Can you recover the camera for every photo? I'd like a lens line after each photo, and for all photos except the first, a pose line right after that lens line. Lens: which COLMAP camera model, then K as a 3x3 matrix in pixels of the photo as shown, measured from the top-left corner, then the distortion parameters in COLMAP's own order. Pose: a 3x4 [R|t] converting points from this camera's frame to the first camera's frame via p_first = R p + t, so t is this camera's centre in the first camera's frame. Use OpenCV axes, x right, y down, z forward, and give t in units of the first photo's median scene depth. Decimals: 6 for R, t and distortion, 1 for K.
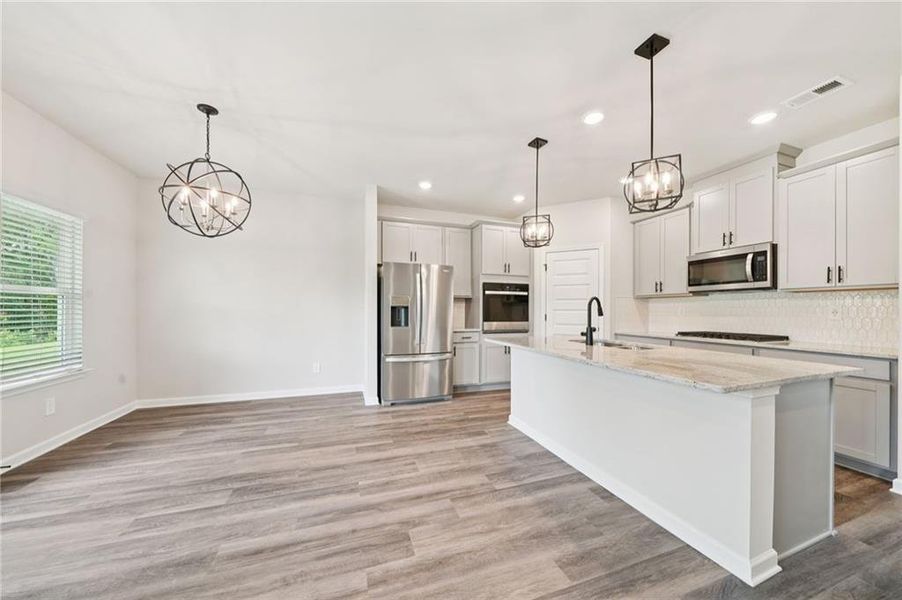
lens RADIAL K [[315.2, 0, 448.2], [0, 315.2, 312.5], [0, 0, 1]] dist [-0.002610, -0.000010]
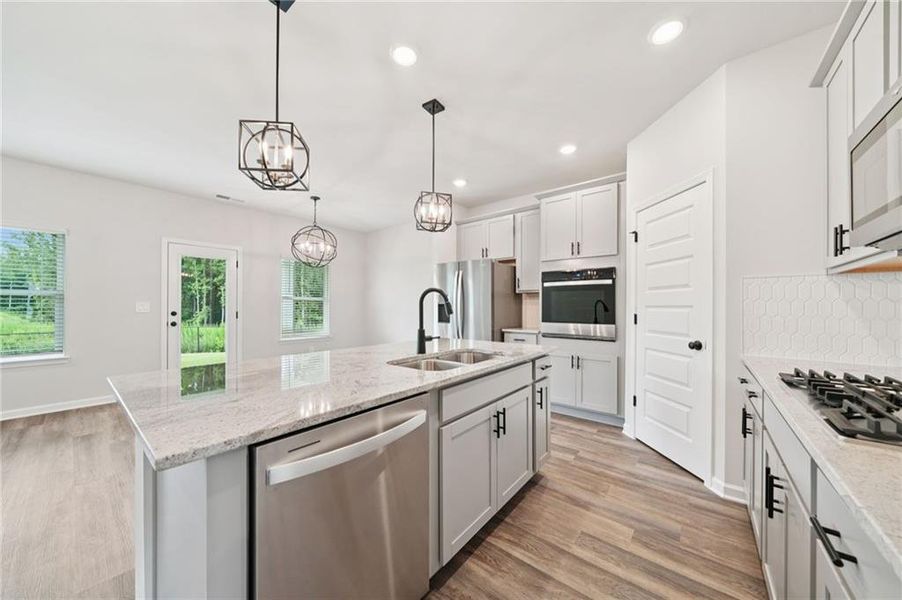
lens RADIAL K [[315.2, 0, 450.7], [0, 315.2, 304.9], [0, 0, 1]] dist [-0.002610, -0.000010]
pose [[0.517784, -0.008422, -0.855470, 0.803744], [-0.007509, 0.999868, -0.014388, -0.000878], [0.855478, 0.013874, 0.517653, 0.481001]]
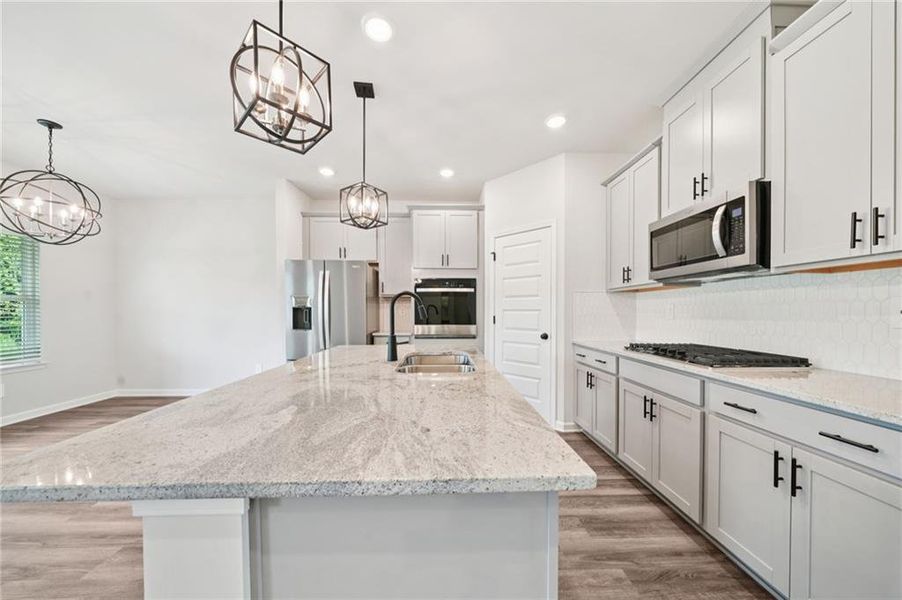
lens RADIAL K [[315.2, 0, 451.6], [0, 315.2, 312.8], [0, 0, 1]] dist [-0.002610, -0.000010]
pose [[0.949660, -0.003185, -0.313266, 0.568972], [0.002323, 0.999992, -0.003125, 0.000112], [0.313274, 0.002240, 0.949660, 0.273334]]
